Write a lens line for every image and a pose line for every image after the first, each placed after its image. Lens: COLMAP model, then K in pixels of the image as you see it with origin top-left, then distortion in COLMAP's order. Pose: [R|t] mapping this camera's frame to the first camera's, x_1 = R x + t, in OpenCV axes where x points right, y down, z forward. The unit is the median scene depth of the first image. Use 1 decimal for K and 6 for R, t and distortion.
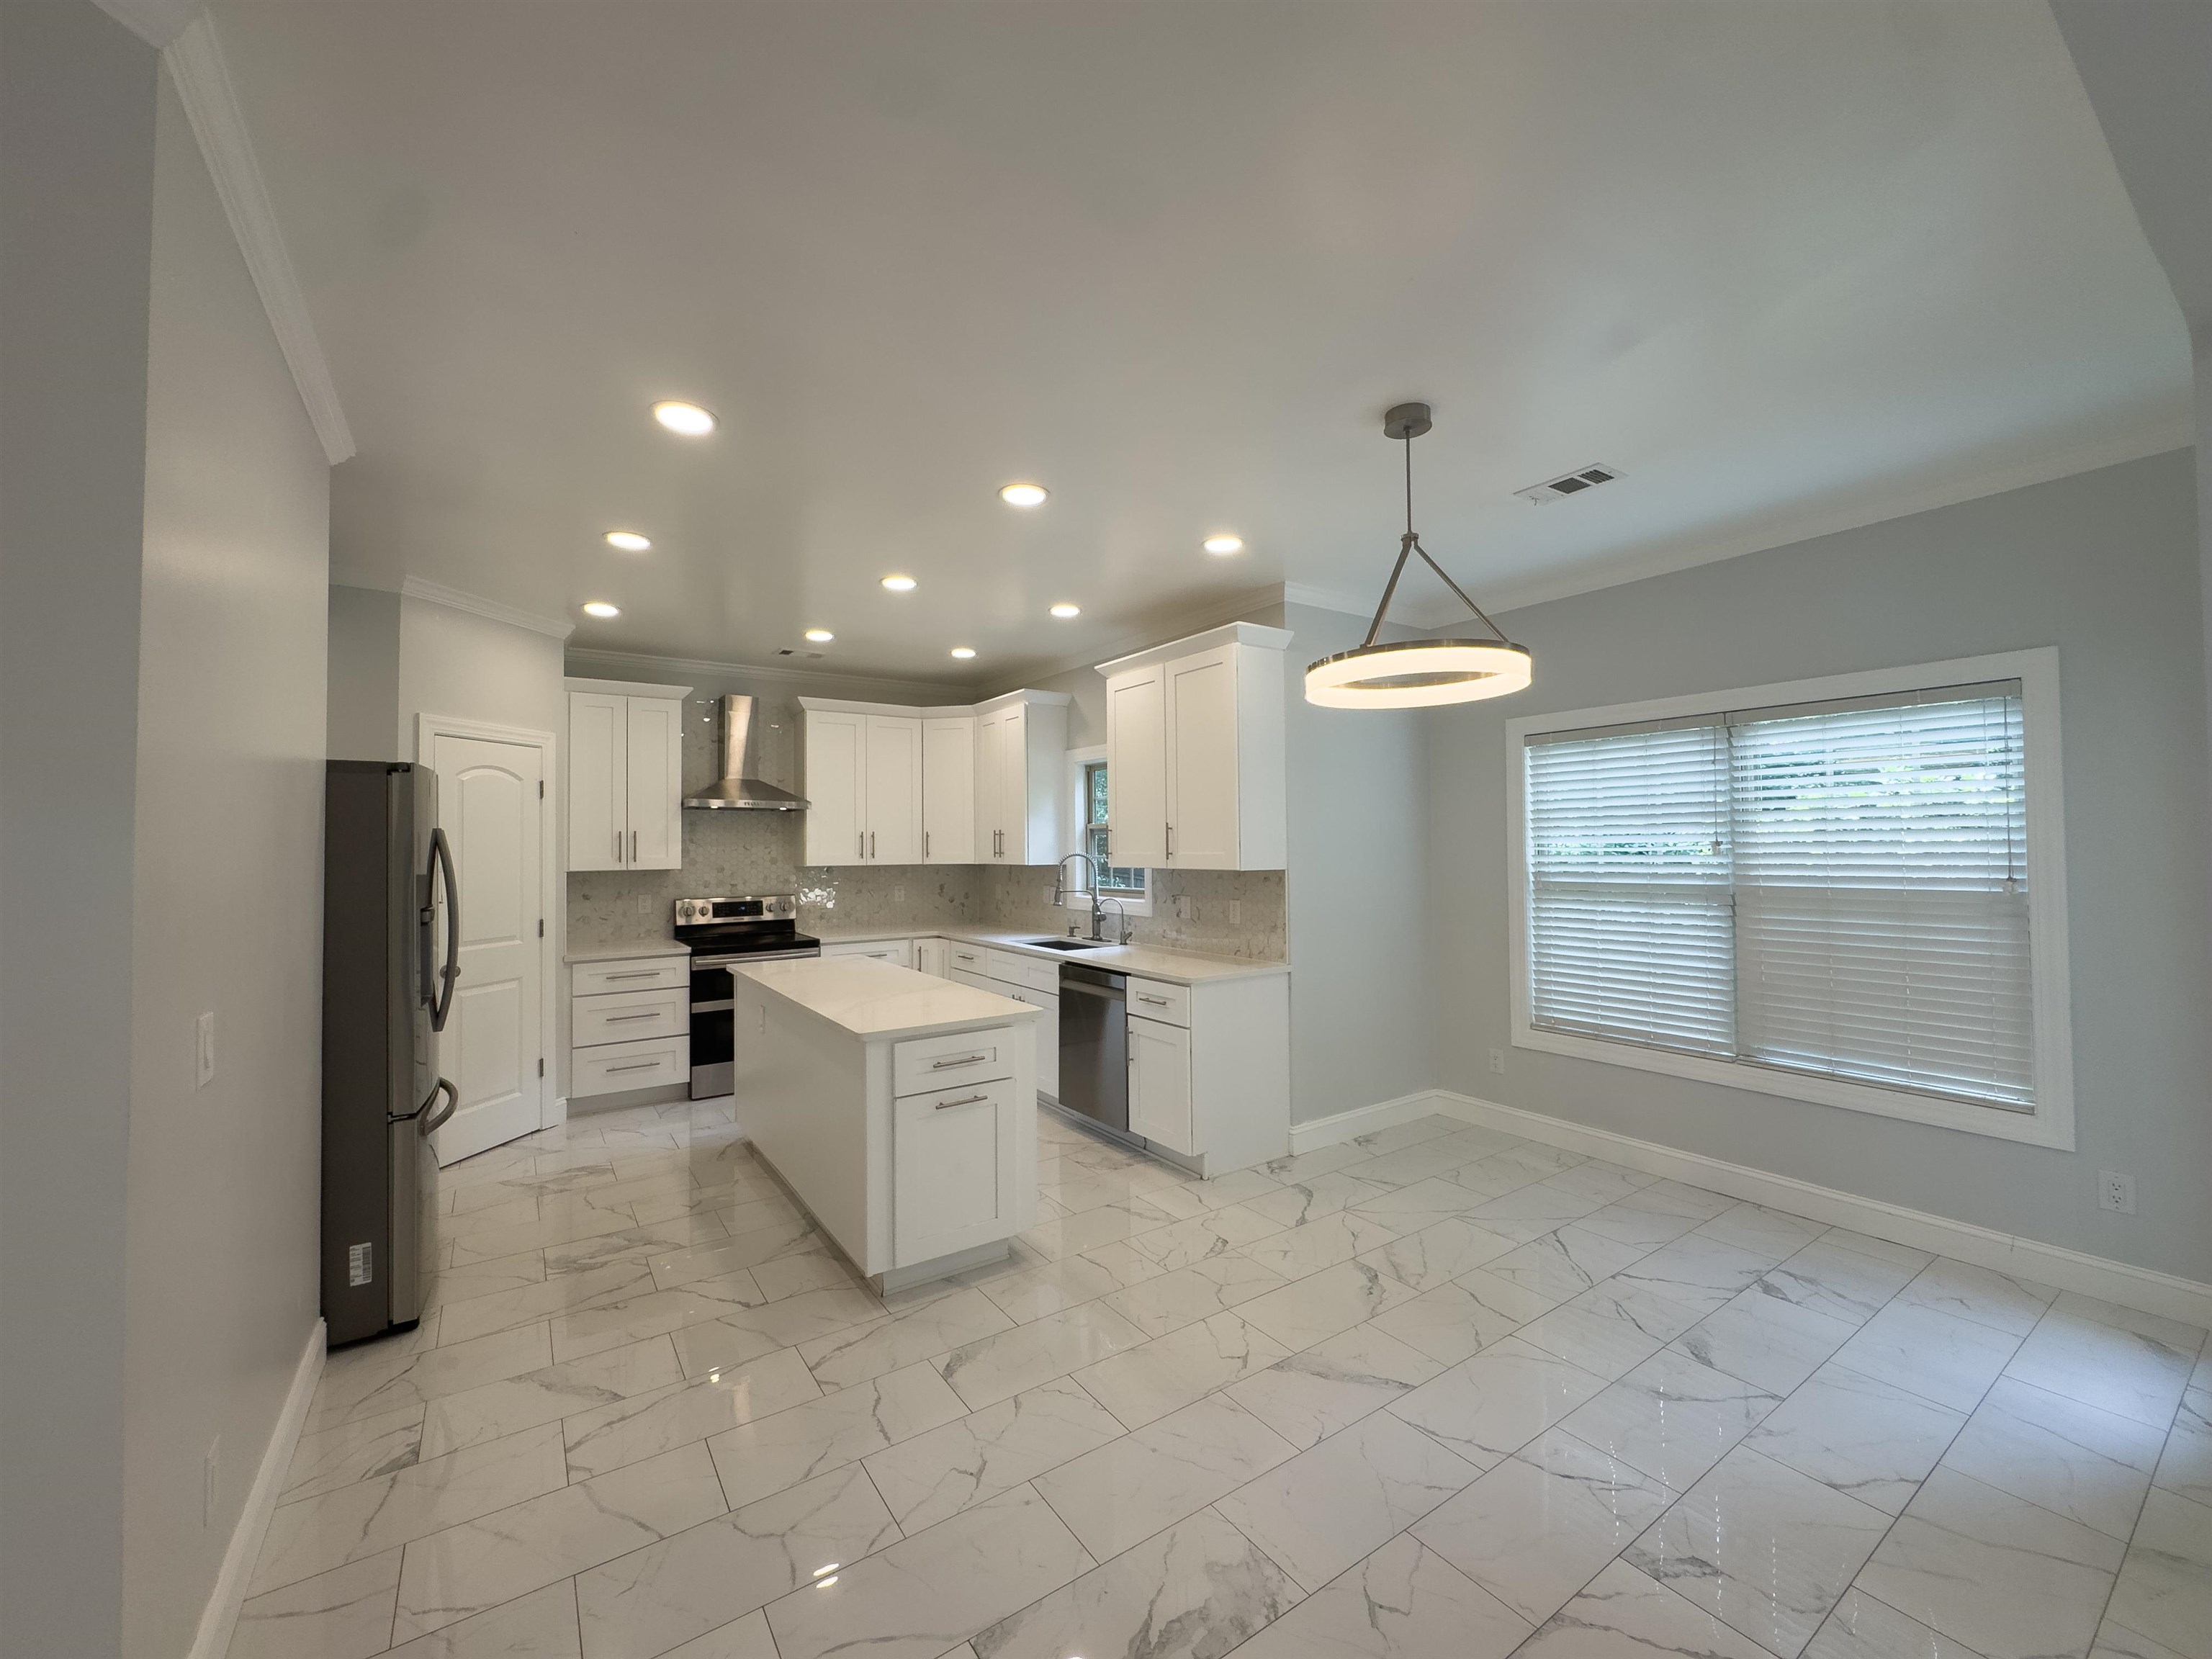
lens RADIAL K [[881.4, 0, 1108.9], [0, 881.4, 832.9], [0, 0, 1]] dist [-0.003455, -0.000238]
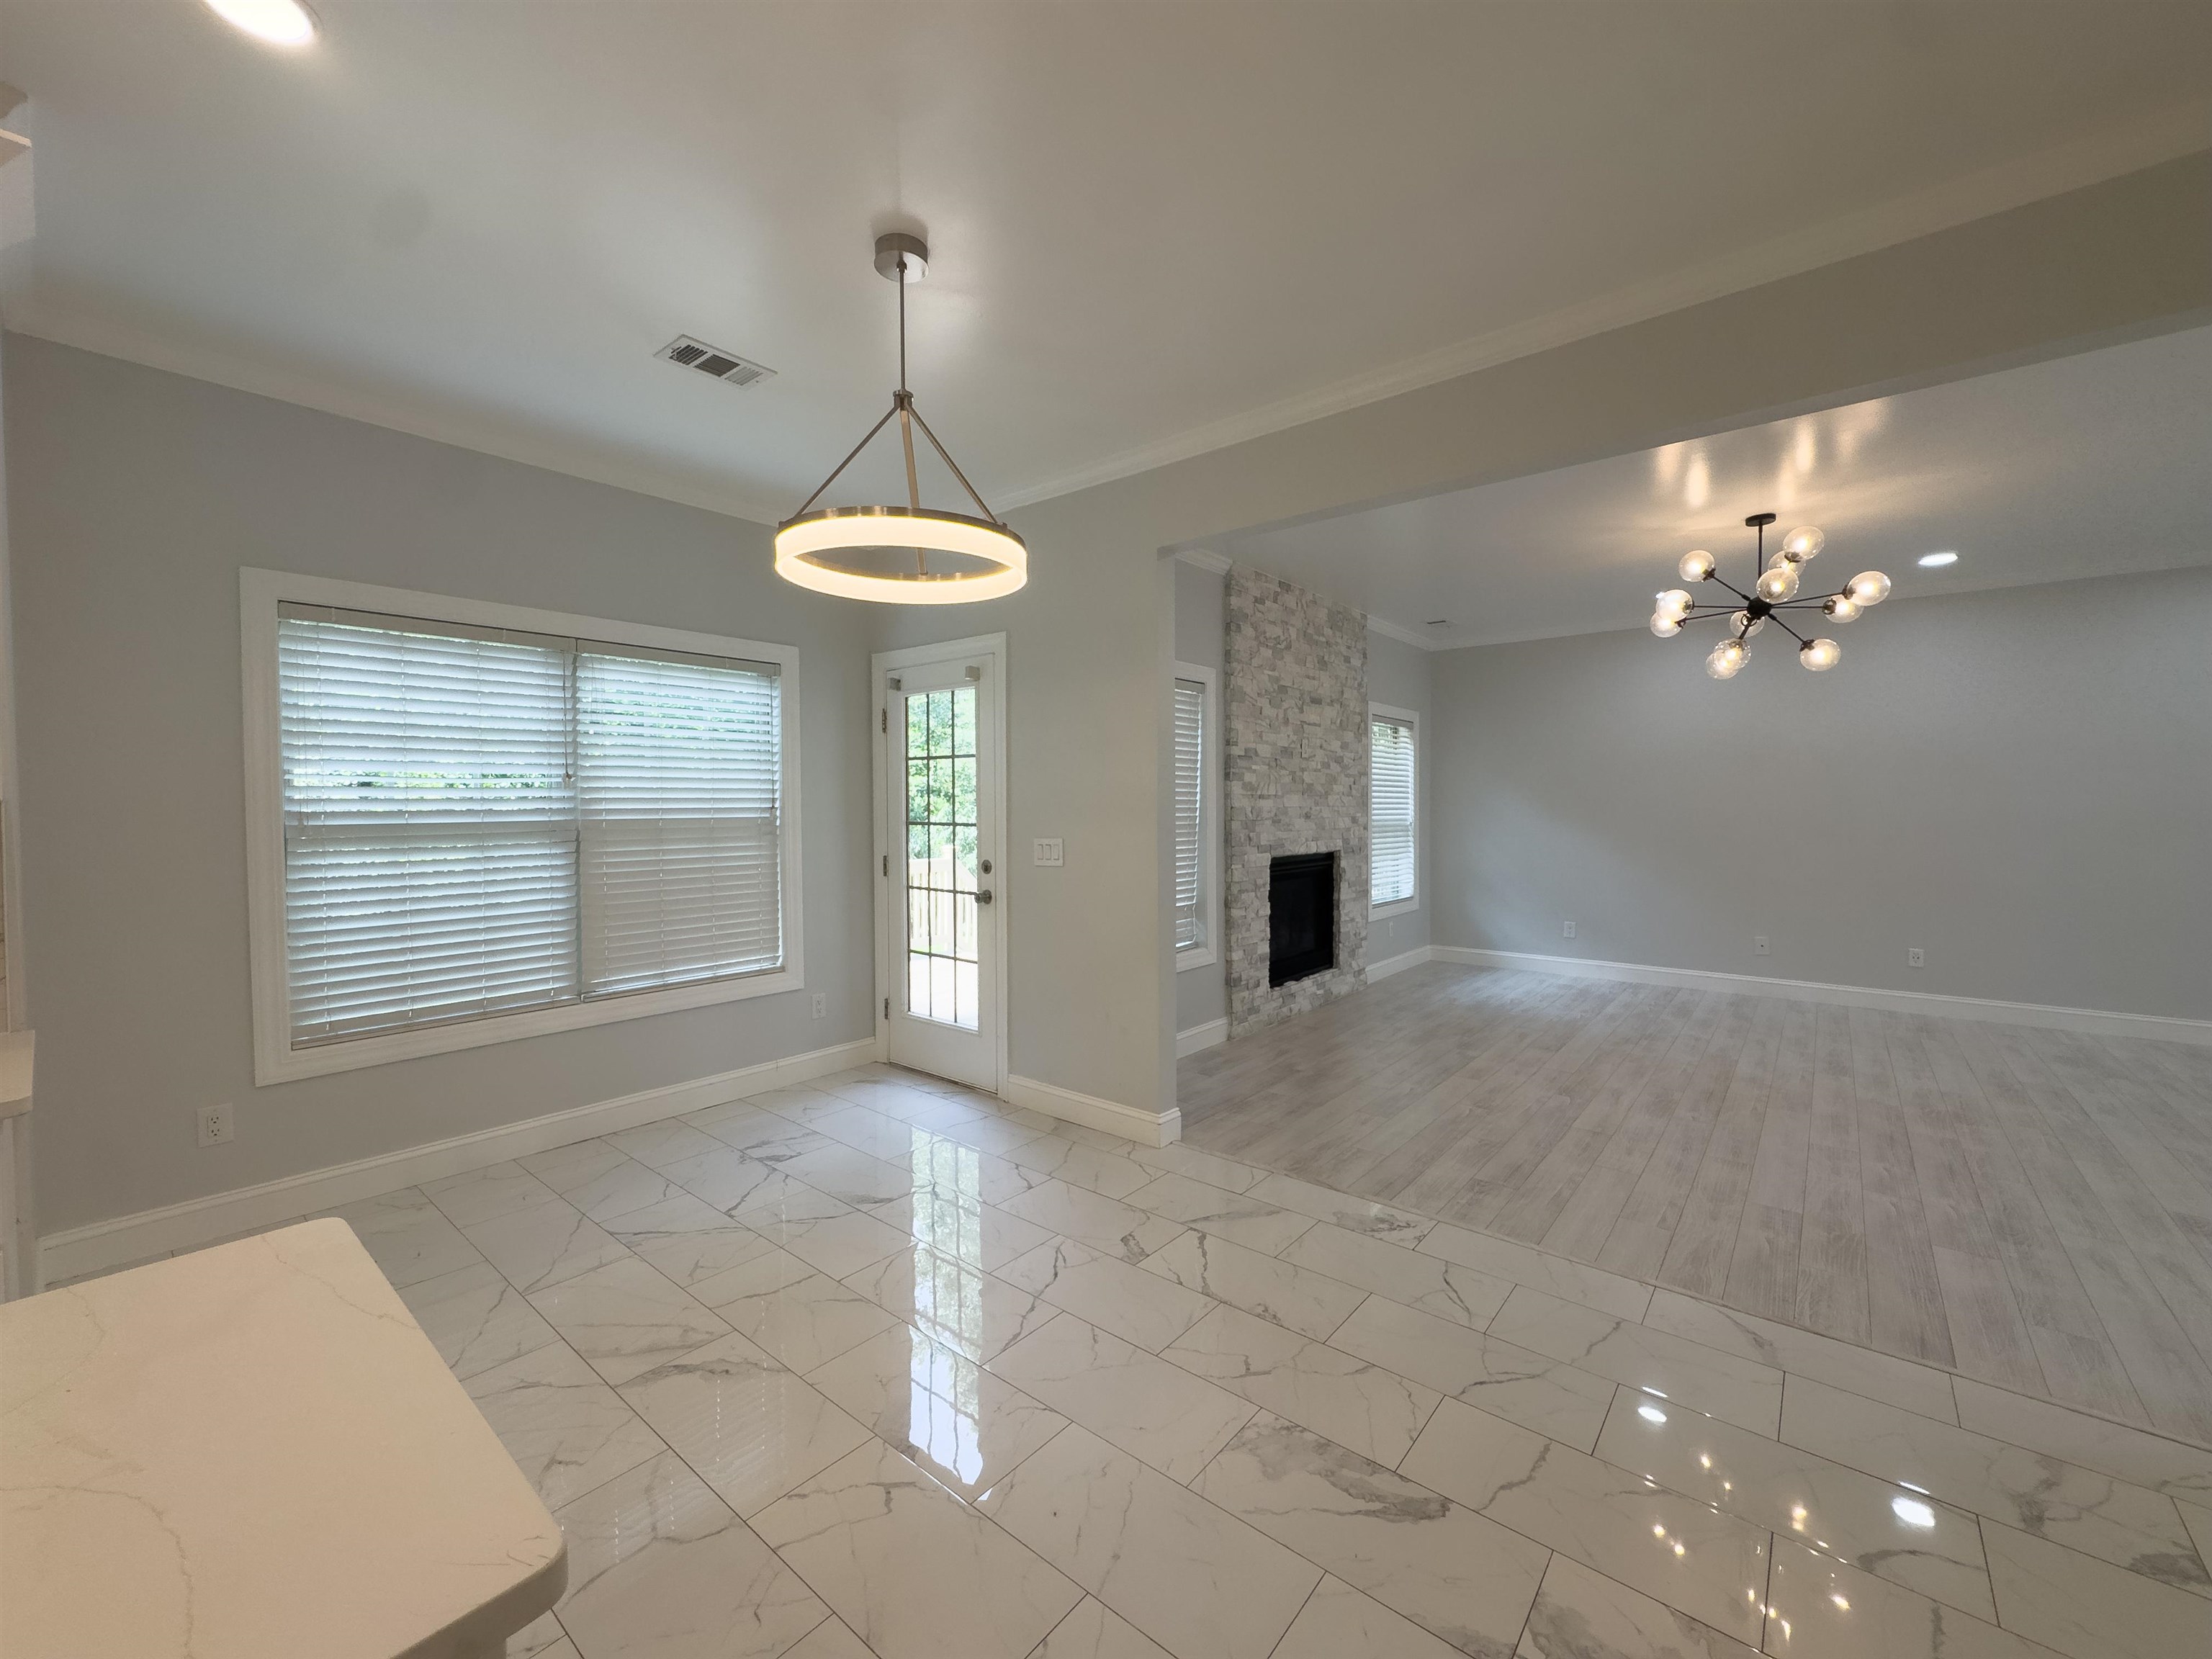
lens RADIAL K [[881.4, 0, 1103.2], [0, 881.4, 820.8], [0, 0, 1]] dist [-0.003455, -0.000238]
pose [[-0.271449, -0.007516, 0.962423, -0.368975], [-0.008818, 0.999947, 0.005322, 0.049478], [-0.962412, -0.007042, -0.271501, 0.695201]]
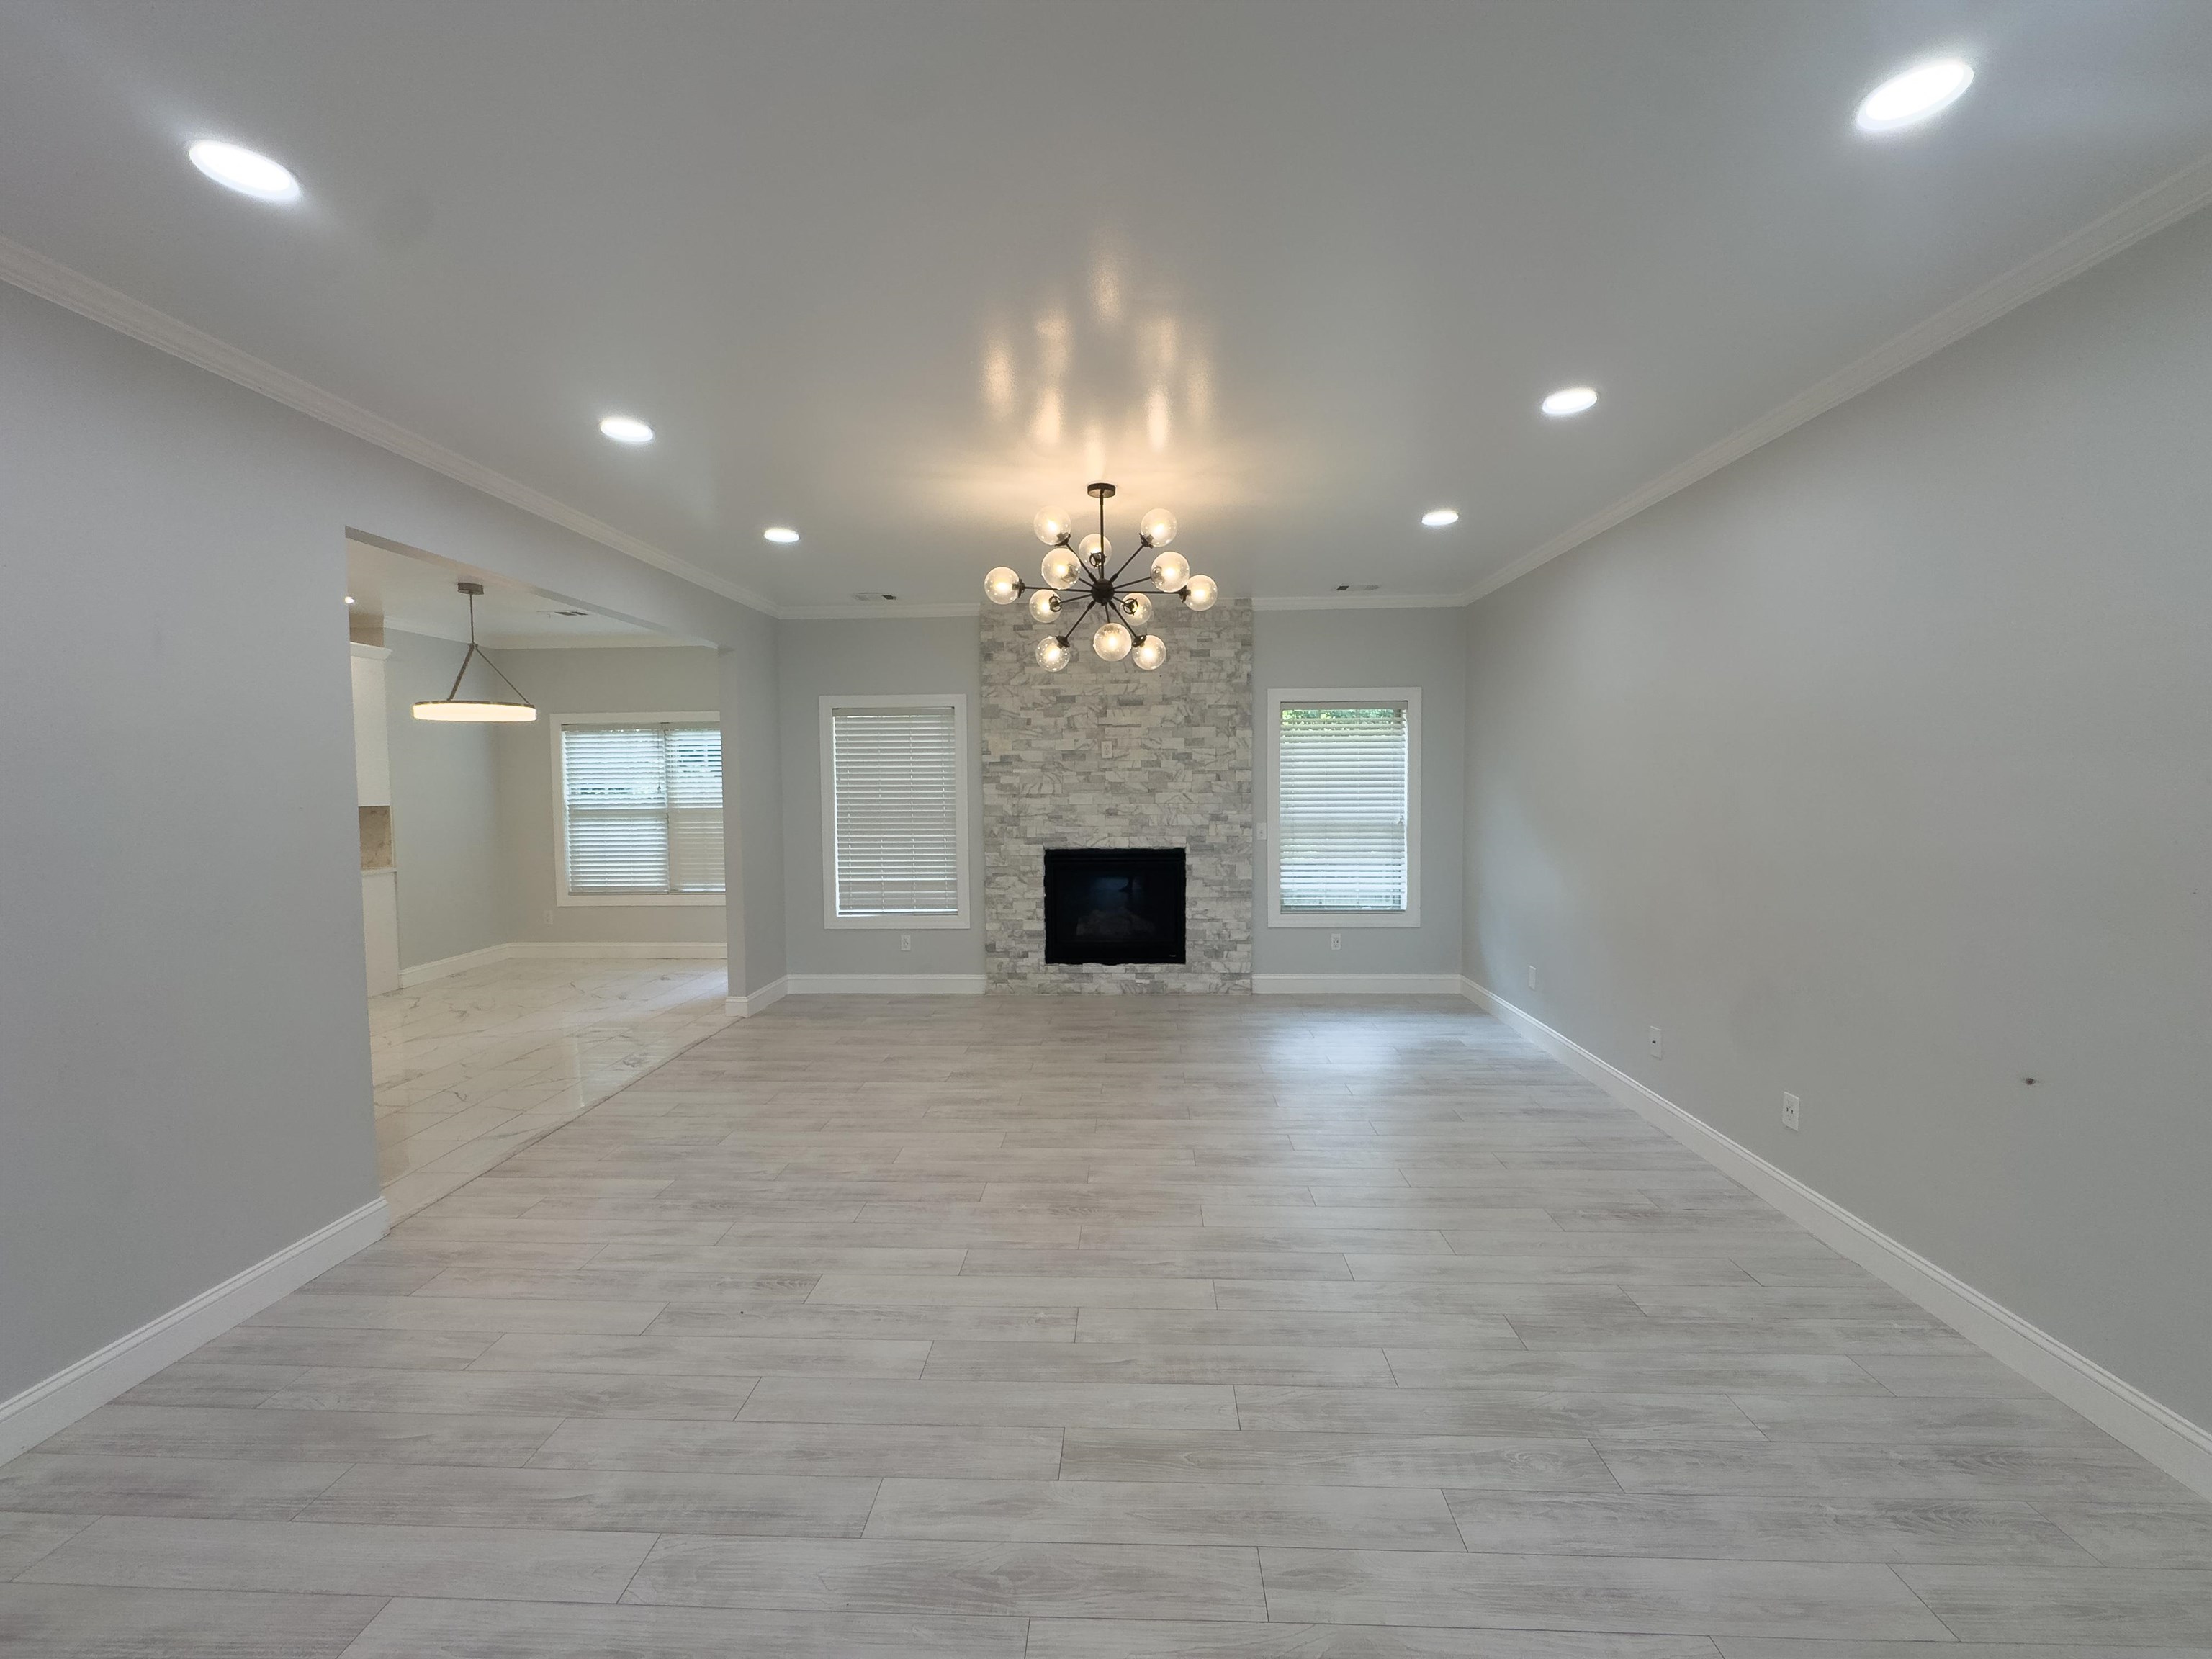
lens RADIAL K [[881.4, 0, 1108.0], [0, 881.4, 821.5], [0, 0, 1]] dist [-0.003455, -0.000238]
pose [[0.601421, -0.034598, 0.798183, -0.302957], [-0.007738, 0.998763, 0.049124, -0.017745], [-0.798895, -0.035720, 0.600409, -1.028437]]
